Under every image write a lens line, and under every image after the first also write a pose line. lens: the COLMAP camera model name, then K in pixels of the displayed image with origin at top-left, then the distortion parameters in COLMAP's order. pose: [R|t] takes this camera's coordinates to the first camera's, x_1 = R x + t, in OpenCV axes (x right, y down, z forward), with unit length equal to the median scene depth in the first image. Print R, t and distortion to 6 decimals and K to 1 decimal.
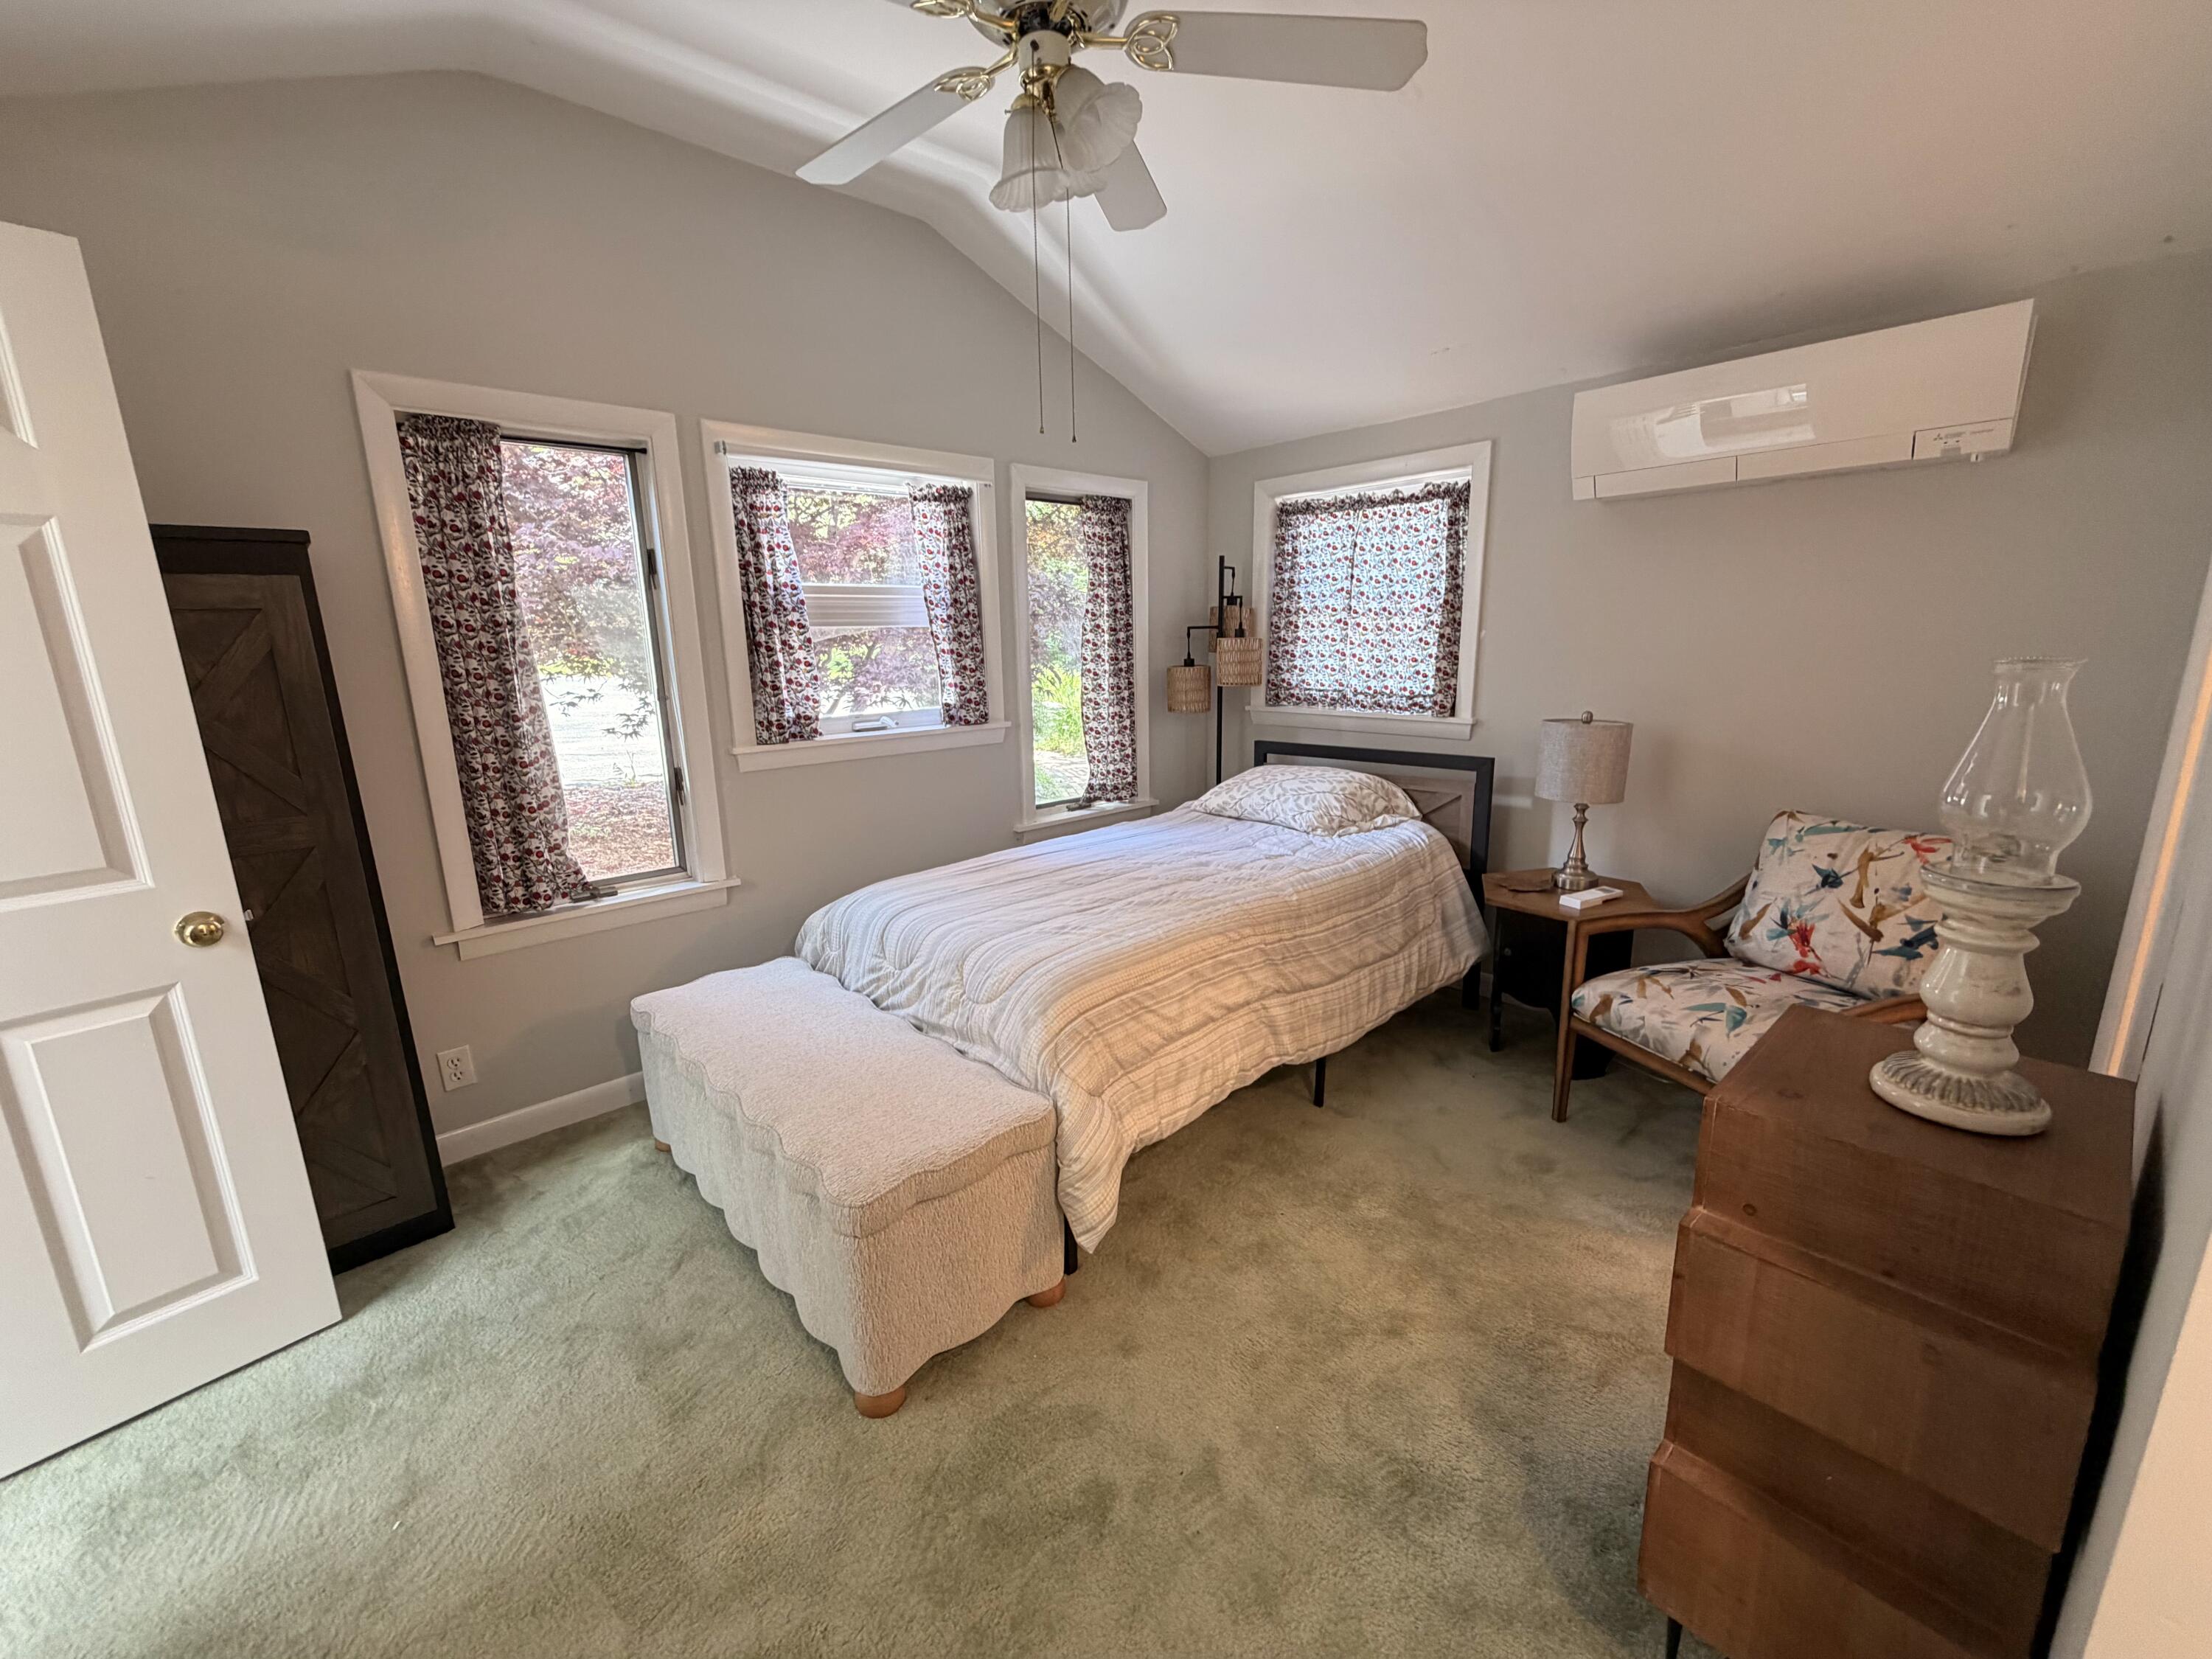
lens RADIAL K [[889.8, 0, 1103.0], [0, 889.8, 828.8], [0, 0, 1]] dist [0.002619, 0.000079]
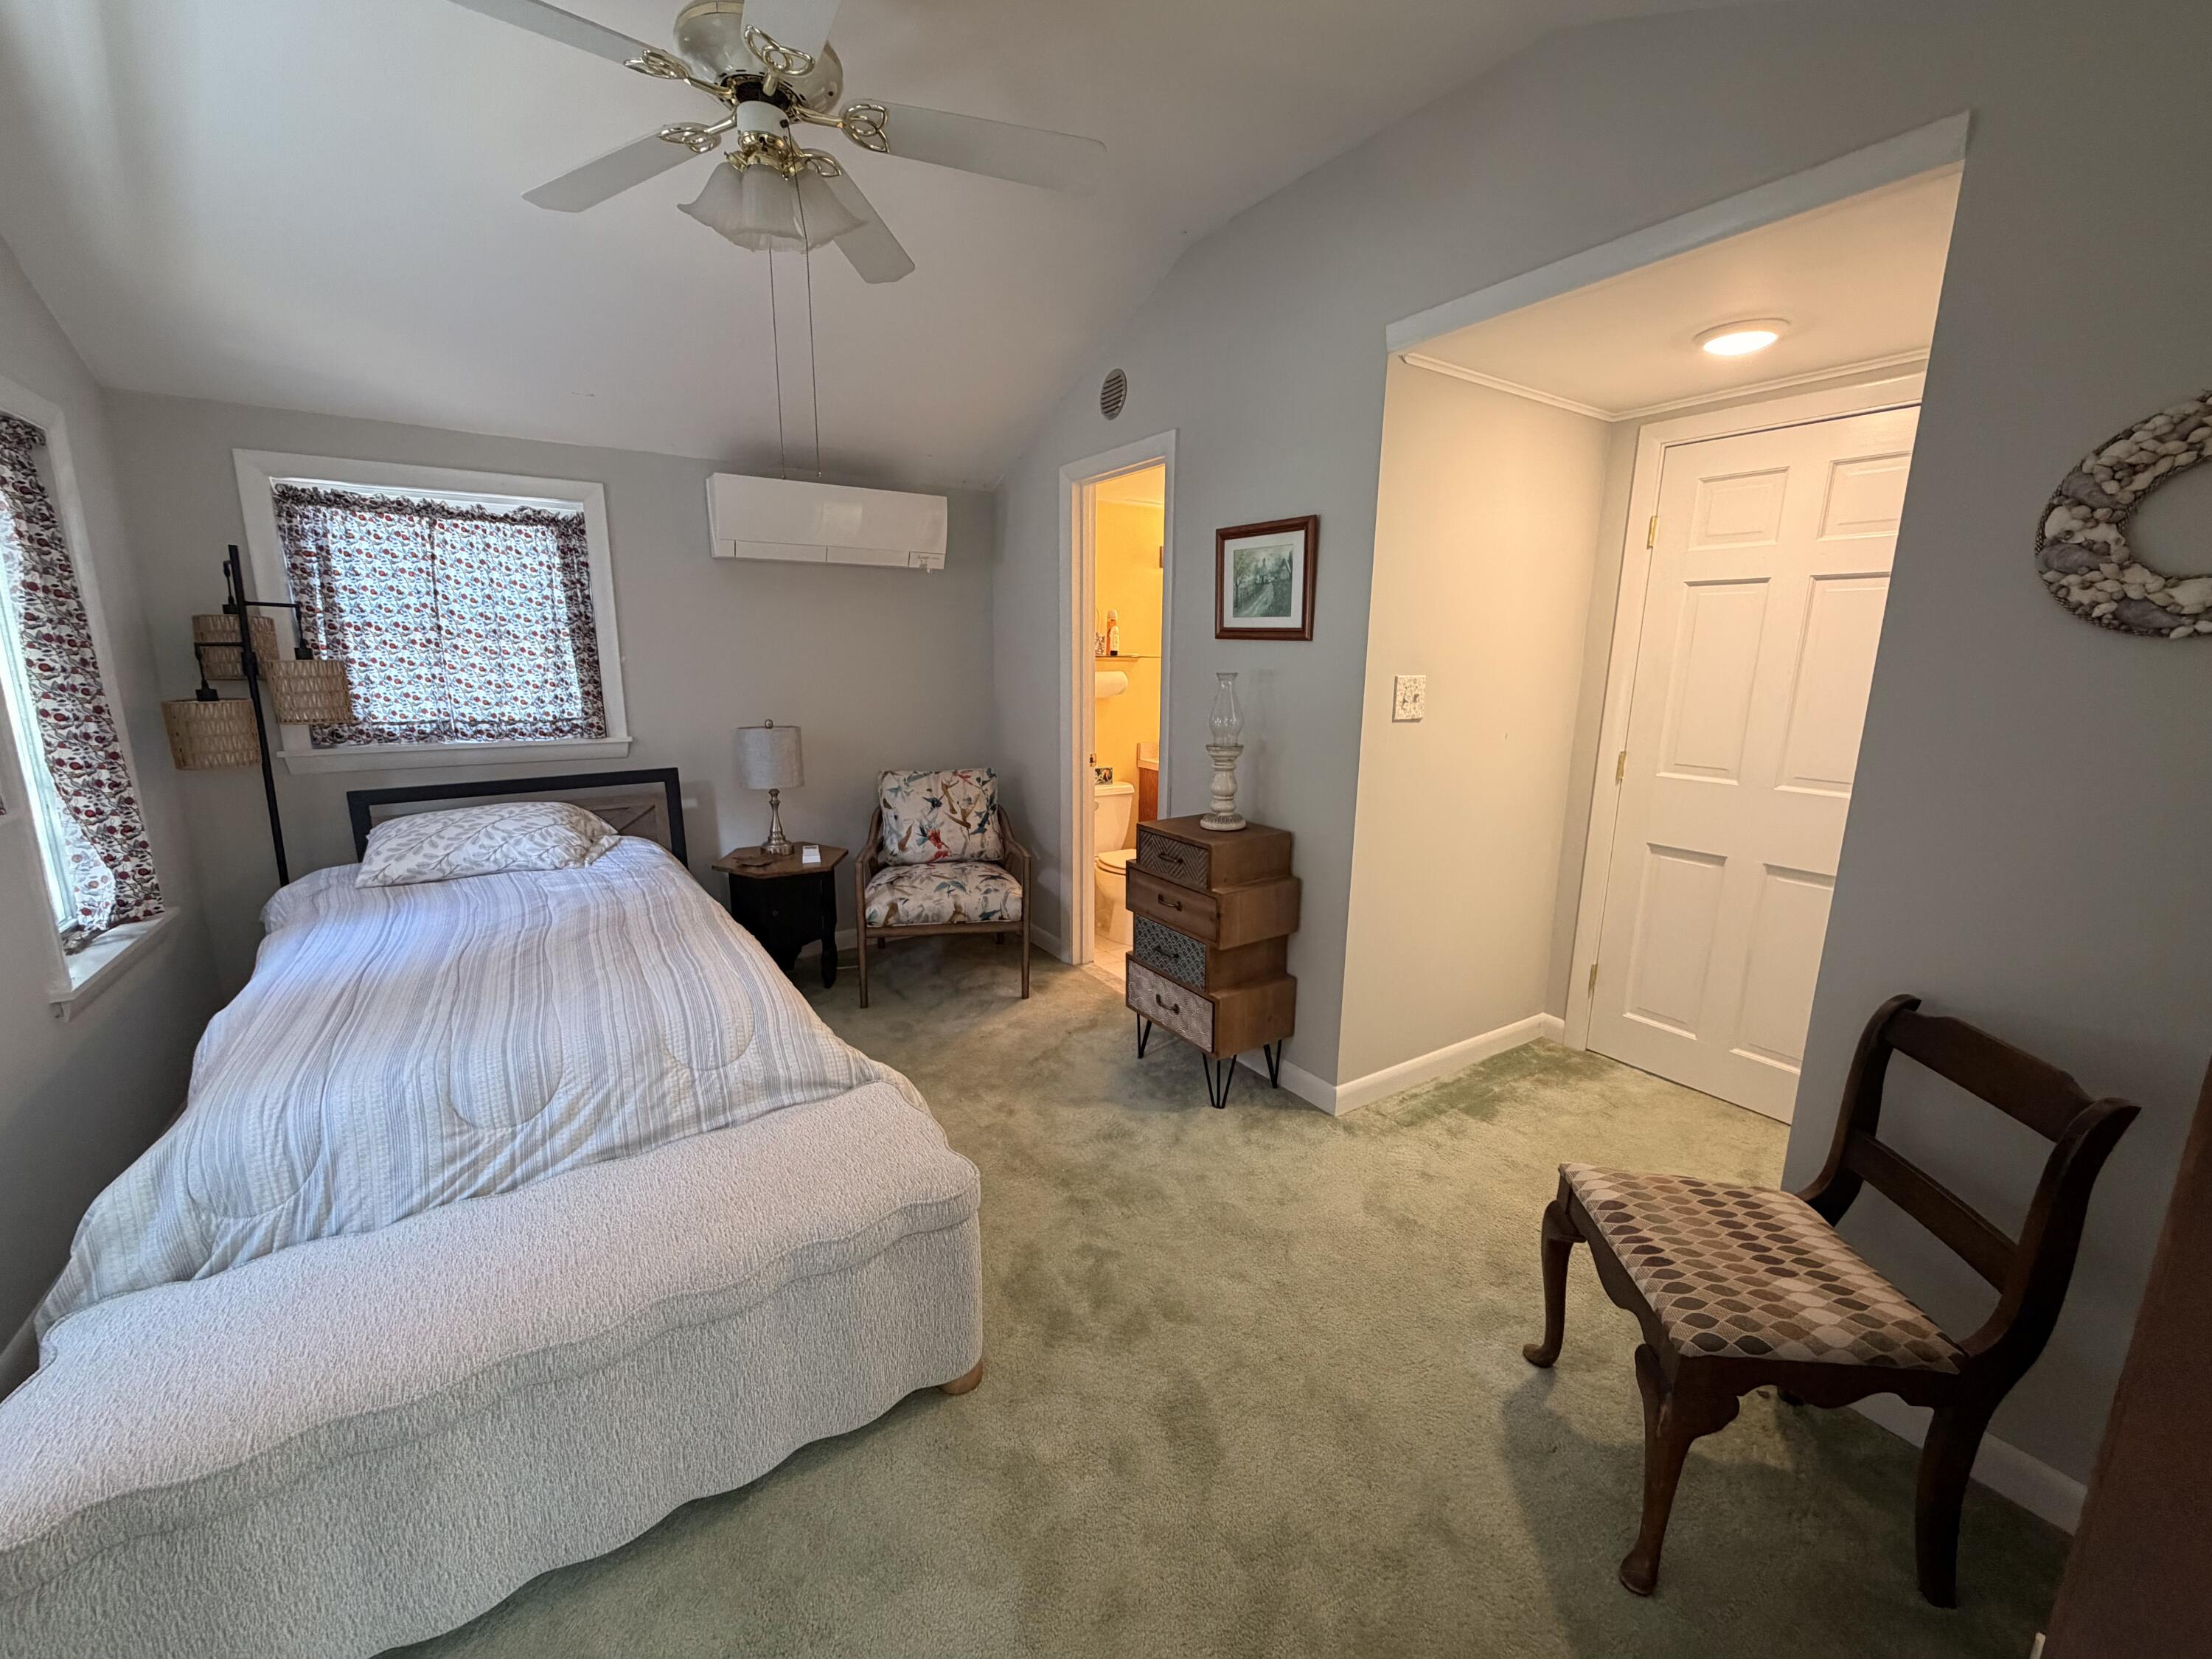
lens RADIAL K [[889.8, 0, 1100.5], [0, 889.8, 829.8], [0, 0, 1]] dist [0.002619, 0.000079]
pose [[0.133626, -0.175282, 0.975408, -0.740795], [0.202079, 0.968375, 0.146335, -0.071262], [-0.970210, 0.177556, 0.164821, 0.354596]]
